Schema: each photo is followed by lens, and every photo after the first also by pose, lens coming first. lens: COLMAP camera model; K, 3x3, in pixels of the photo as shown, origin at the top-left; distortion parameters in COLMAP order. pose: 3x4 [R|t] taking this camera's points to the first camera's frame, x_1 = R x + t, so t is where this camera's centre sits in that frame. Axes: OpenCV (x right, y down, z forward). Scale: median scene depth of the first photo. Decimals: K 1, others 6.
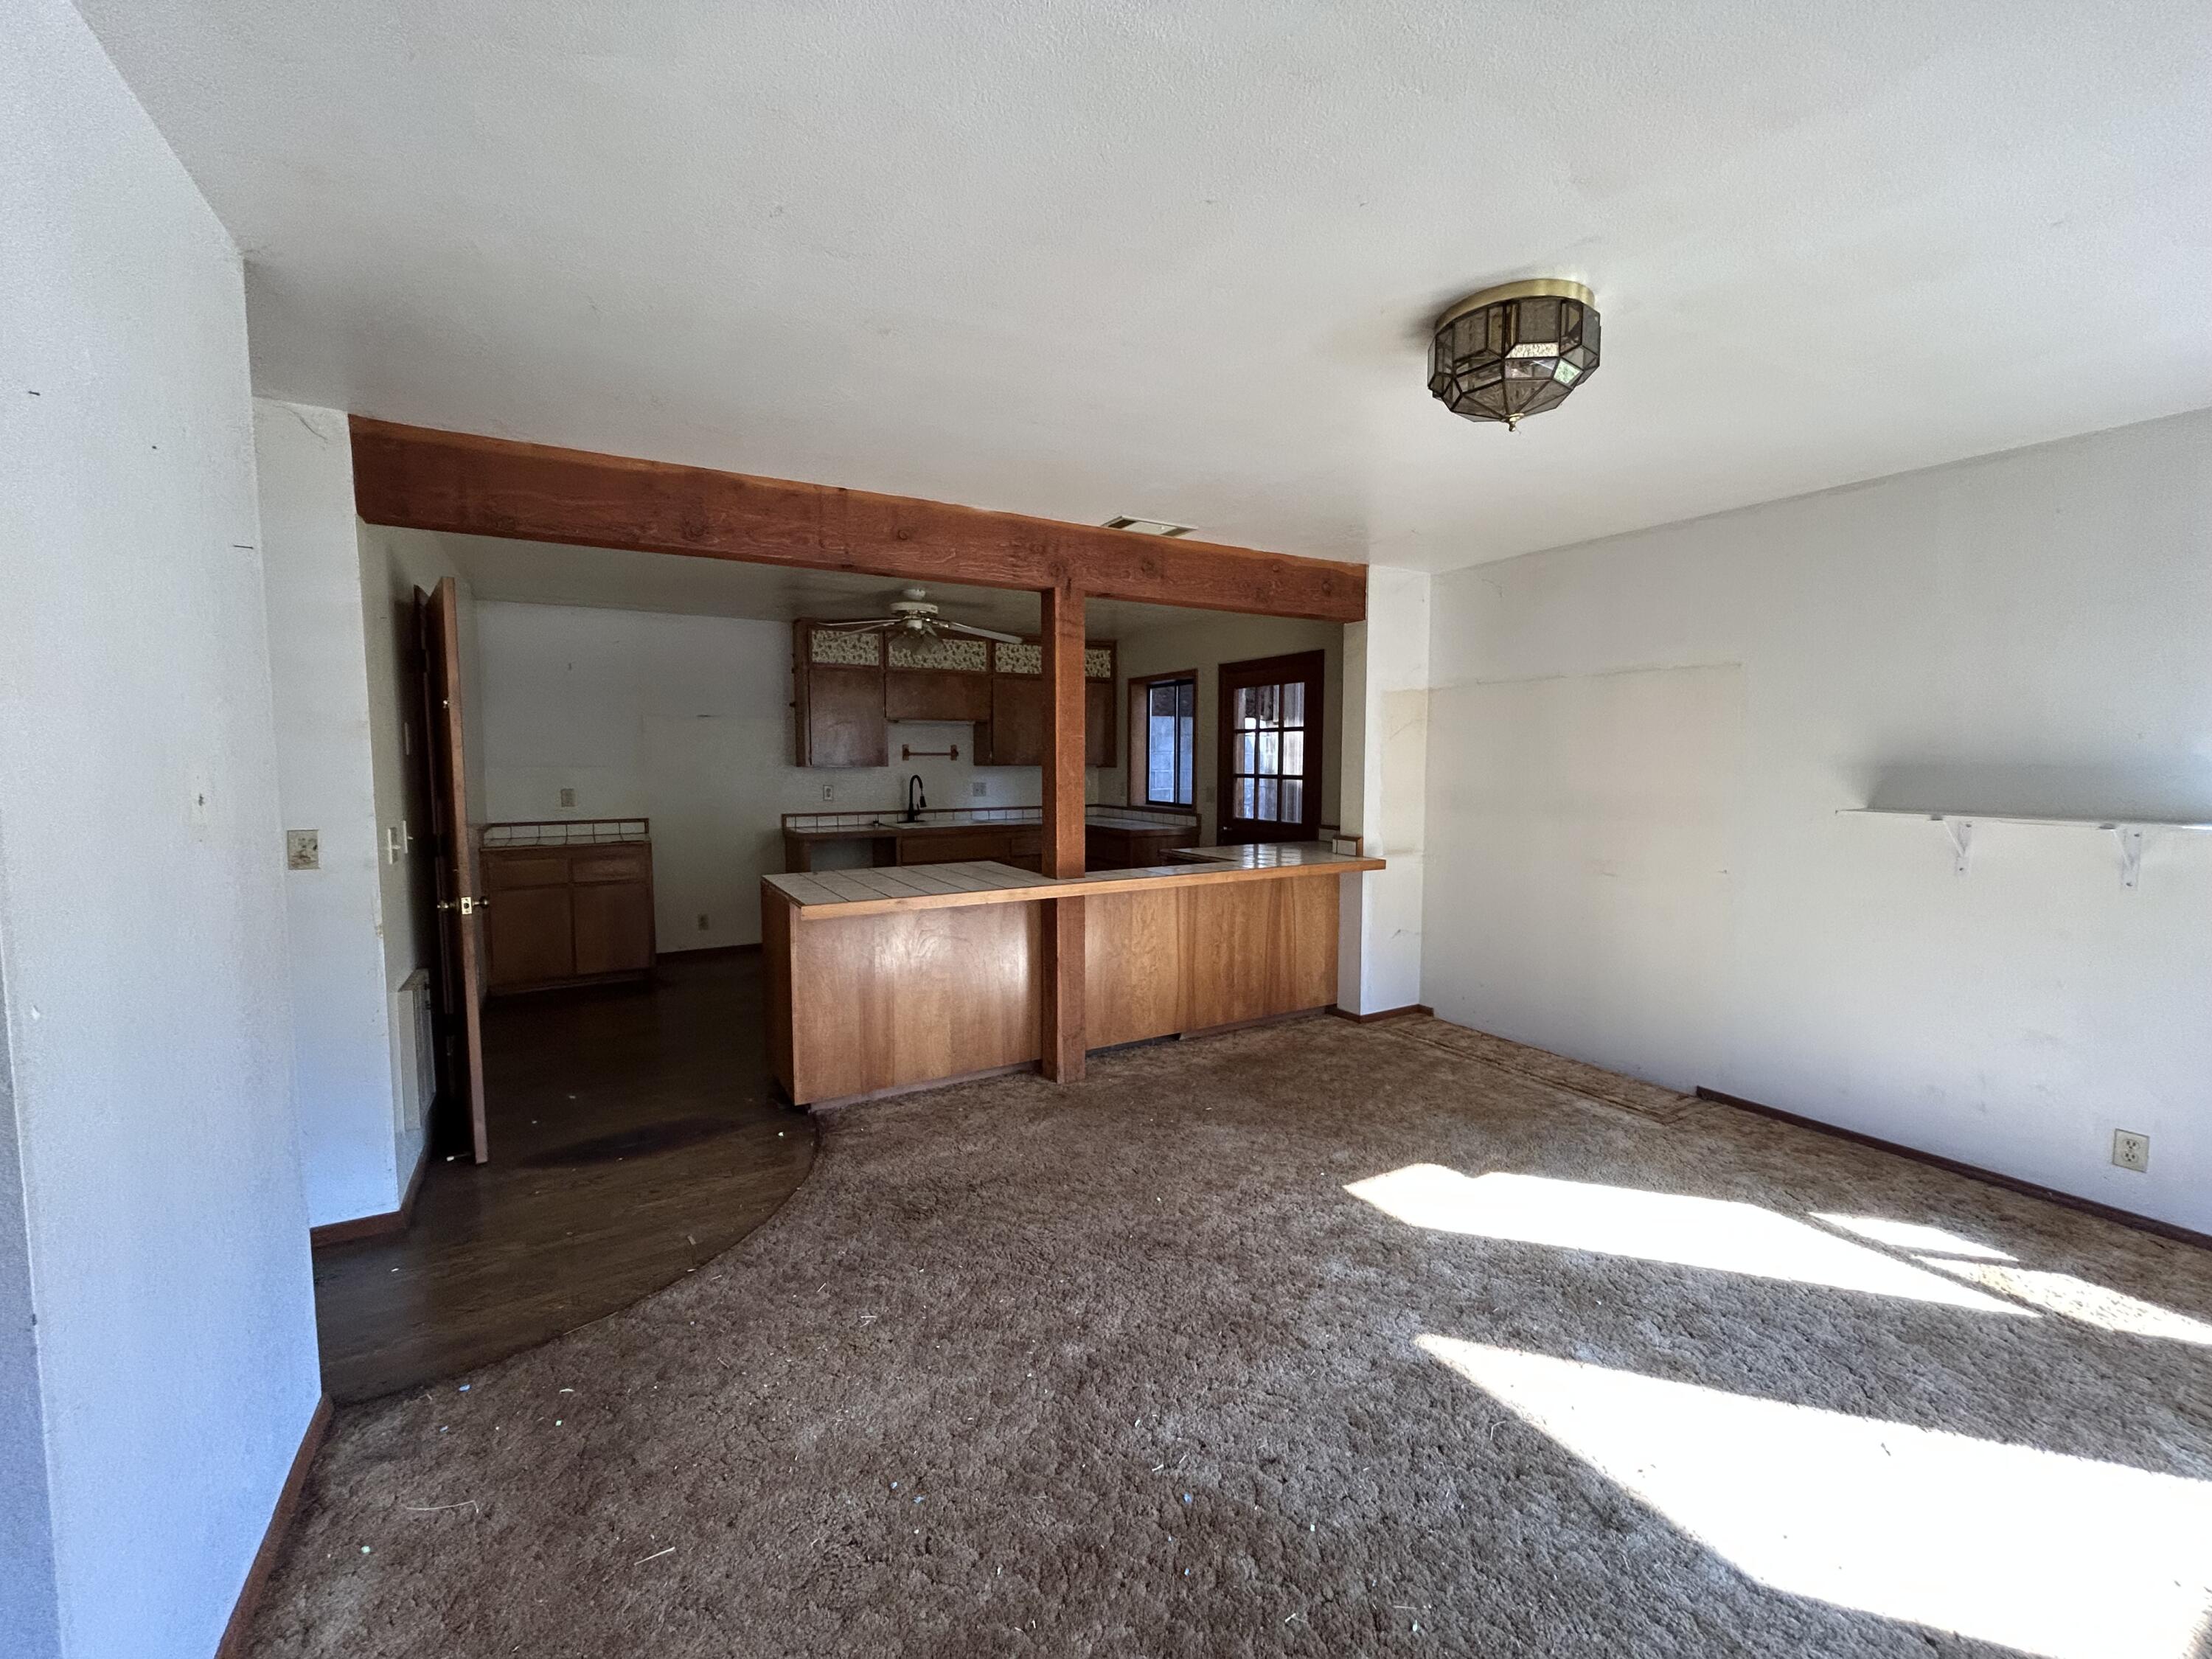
lens RADIAL K [[896.0, 0, 1103.5], [0, 896.0, 827.7], [0, 0, 1]] dist [-0.003844, -0.000549]
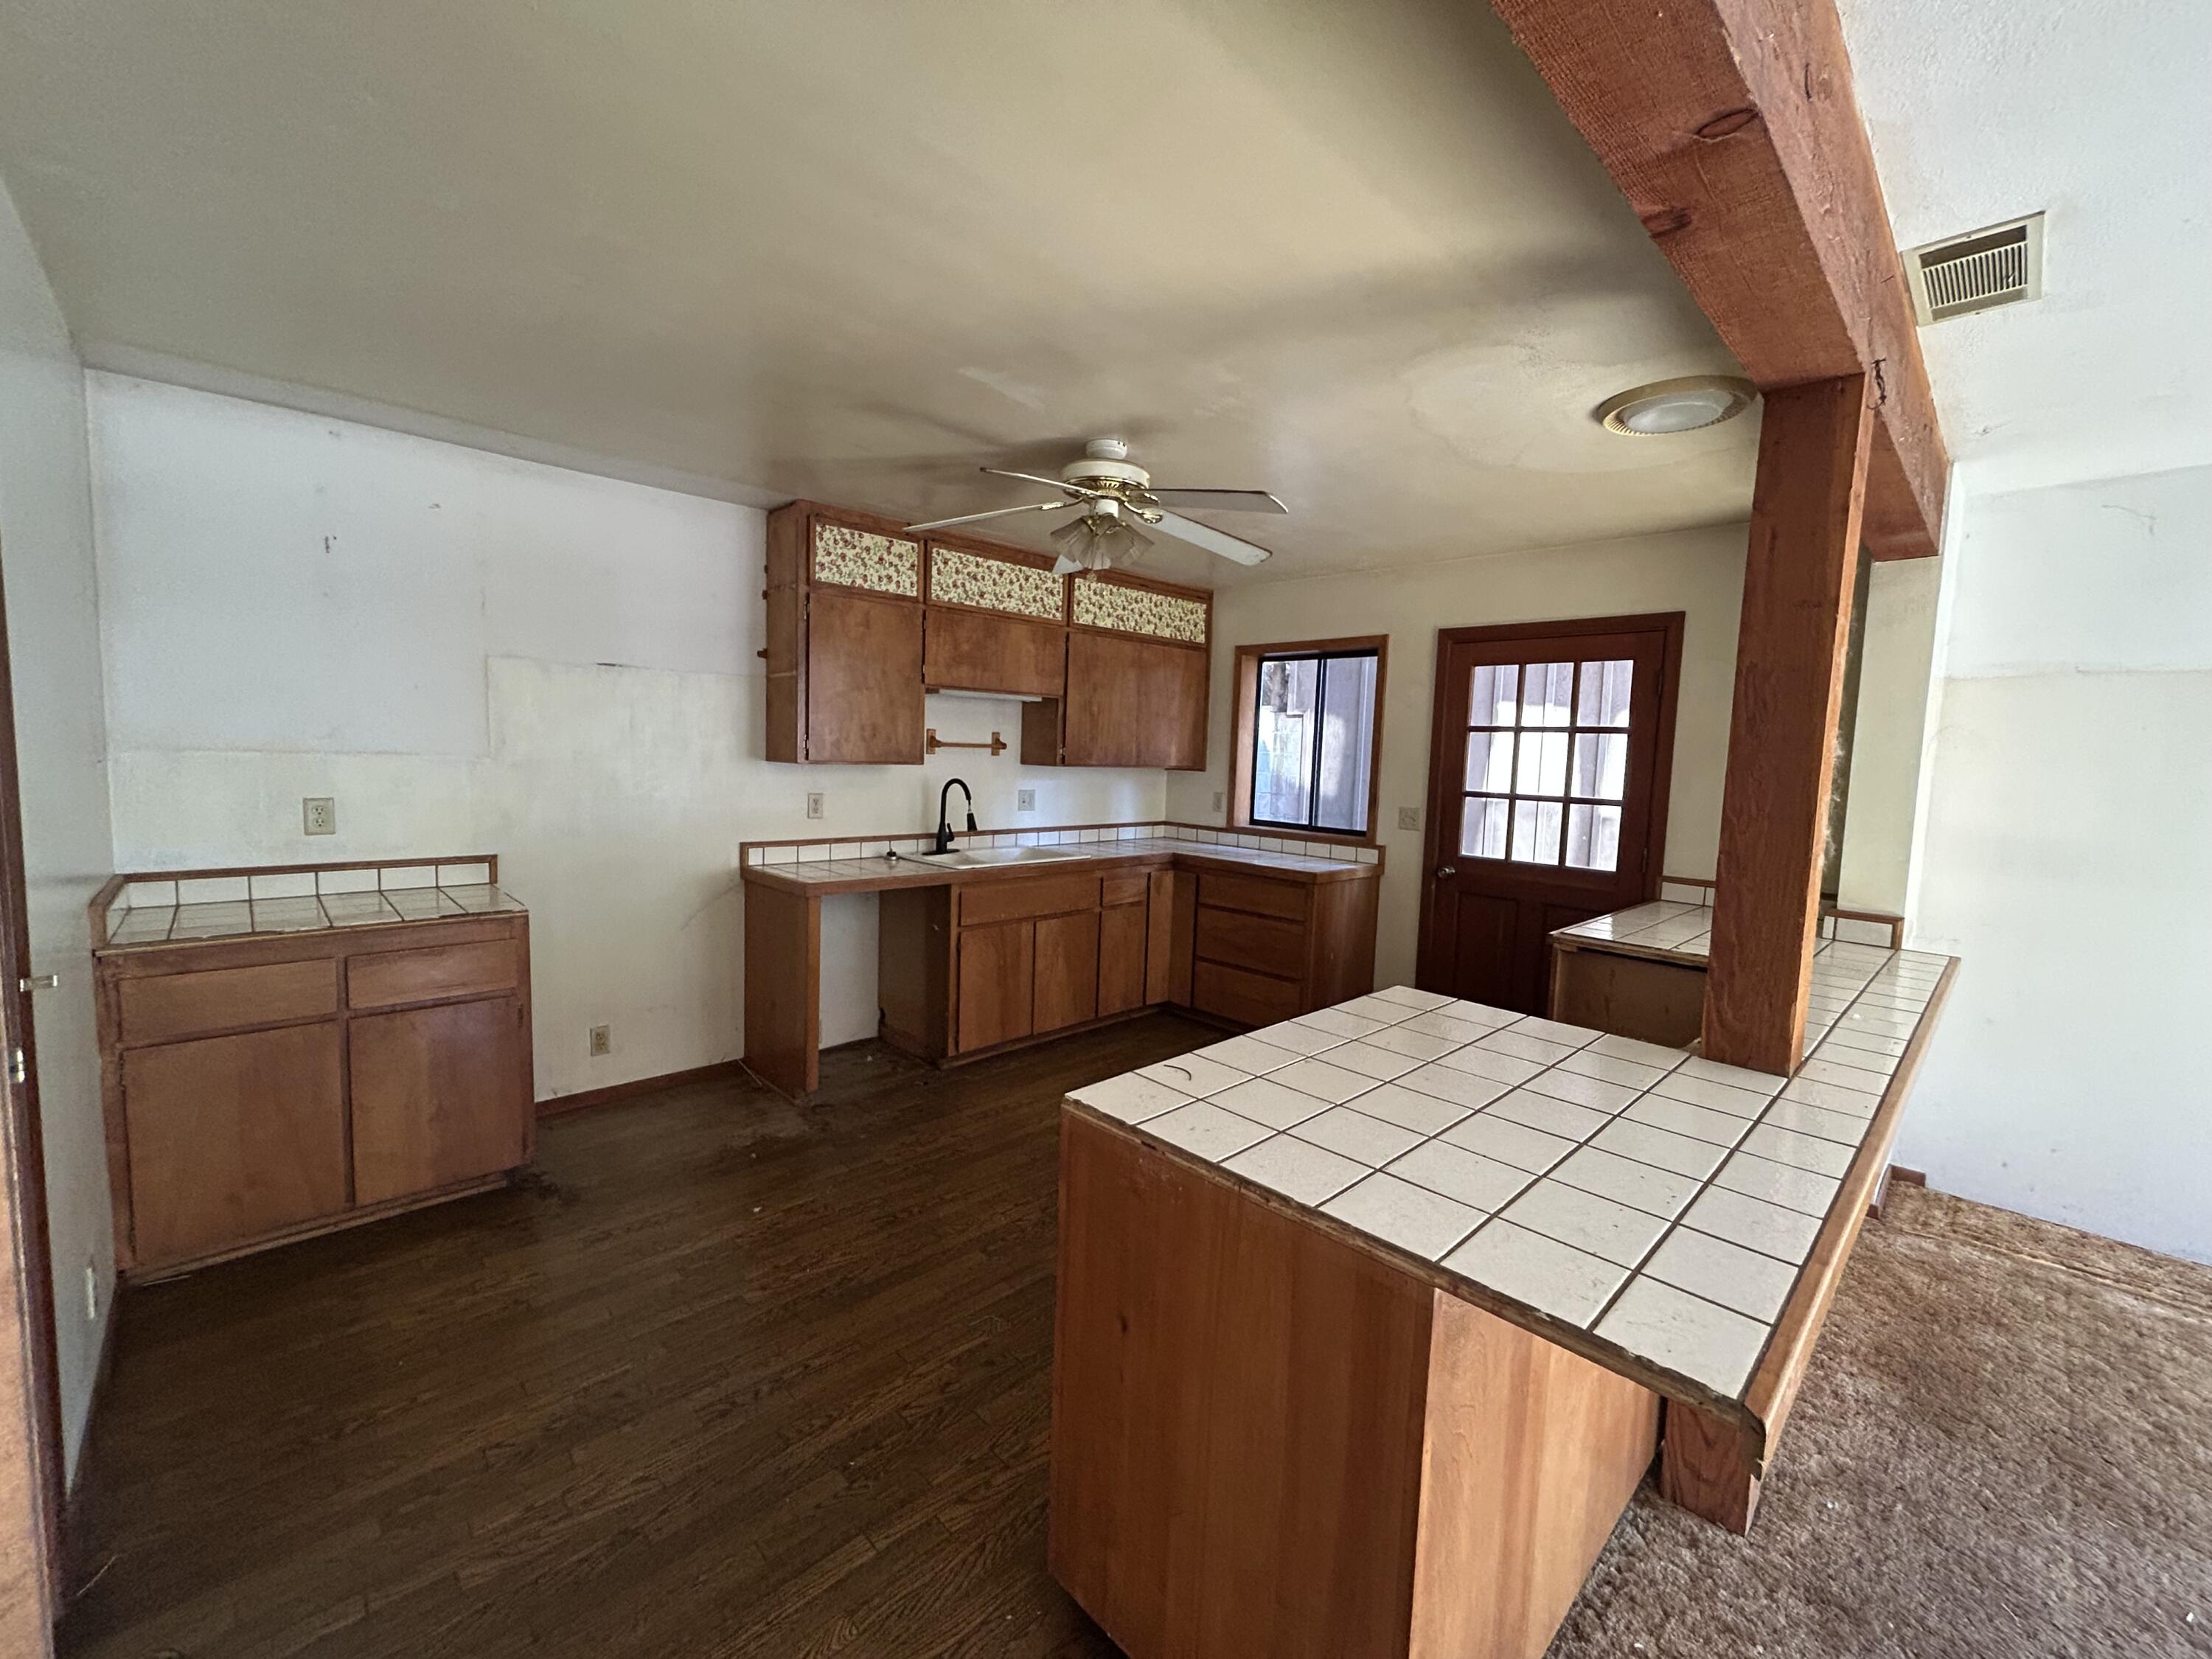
lens RADIAL K [[896.0, 0, 1107.5], [0, 896.0, 827.7], [0, 0, 1]] dist [-0.003844, -0.000549]
pose [[0.971665, 0.010616, 0.236125, -0.269516], [-0.013856, 0.999831, 0.012064, -0.035463], [-0.235957, -0.014994, 0.971648, 0.388765]]
